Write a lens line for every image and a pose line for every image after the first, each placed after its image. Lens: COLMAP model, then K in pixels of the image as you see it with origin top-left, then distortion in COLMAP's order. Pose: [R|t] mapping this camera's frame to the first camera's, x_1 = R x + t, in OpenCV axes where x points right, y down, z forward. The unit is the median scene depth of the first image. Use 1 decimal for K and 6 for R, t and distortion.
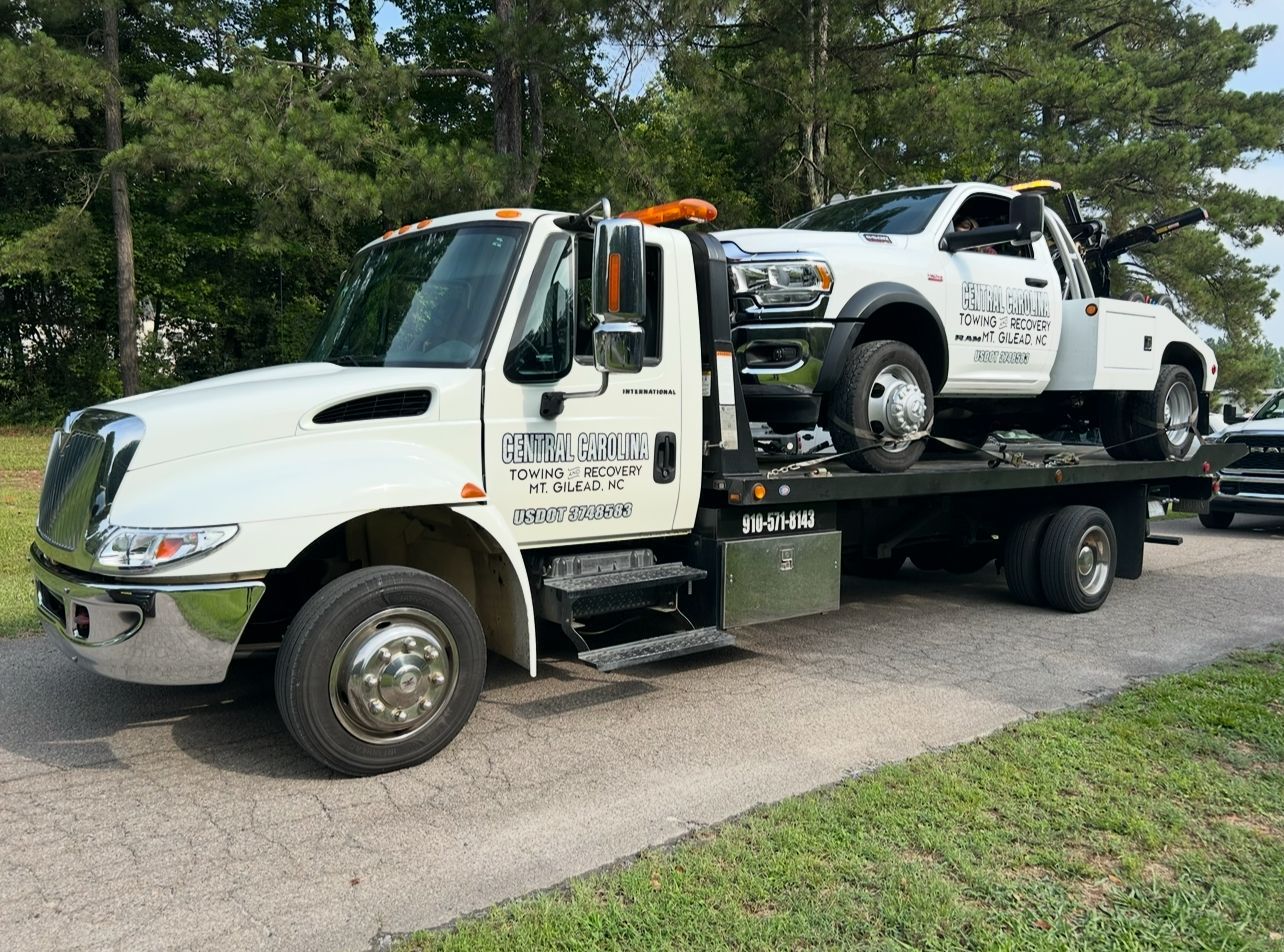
lens RADIAL K [[956.1, 0, 642.0], [0, 956.1, 476.0], [0, 0, 1]] dist [0.100309, -0.093326]
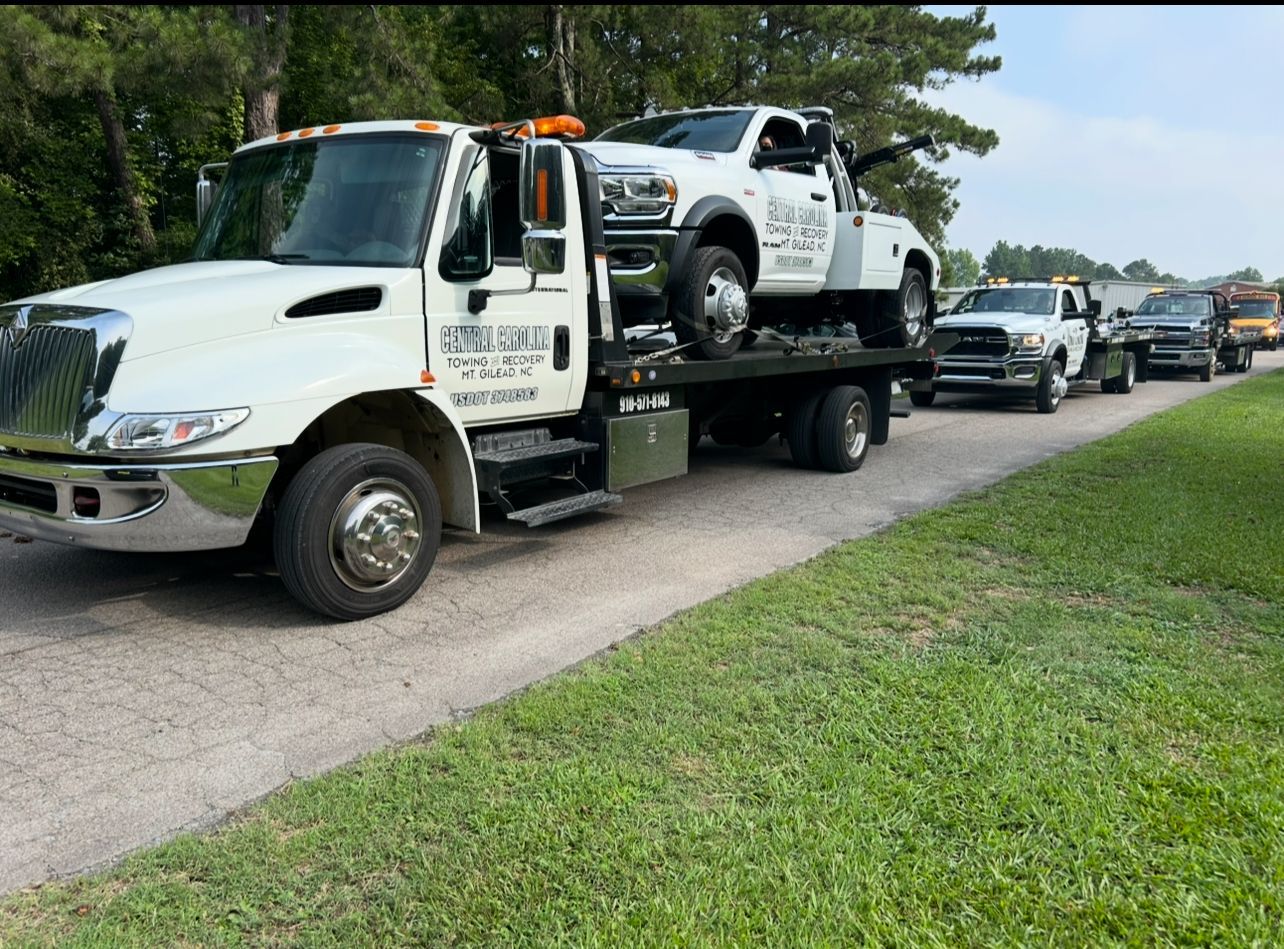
lens RADIAL K [[956.1, 0, 642.0], [0, 956.1, 474.5], [0, 0, 1]] dist [0.100309, -0.093326]
pose [[0.962879, -0.049816, 0.265297, -0.183189], [0.022404, 0.994181, 0.105369, 0.012306], [-0.269002, -0.095514, 0.958392, -0.147884]]
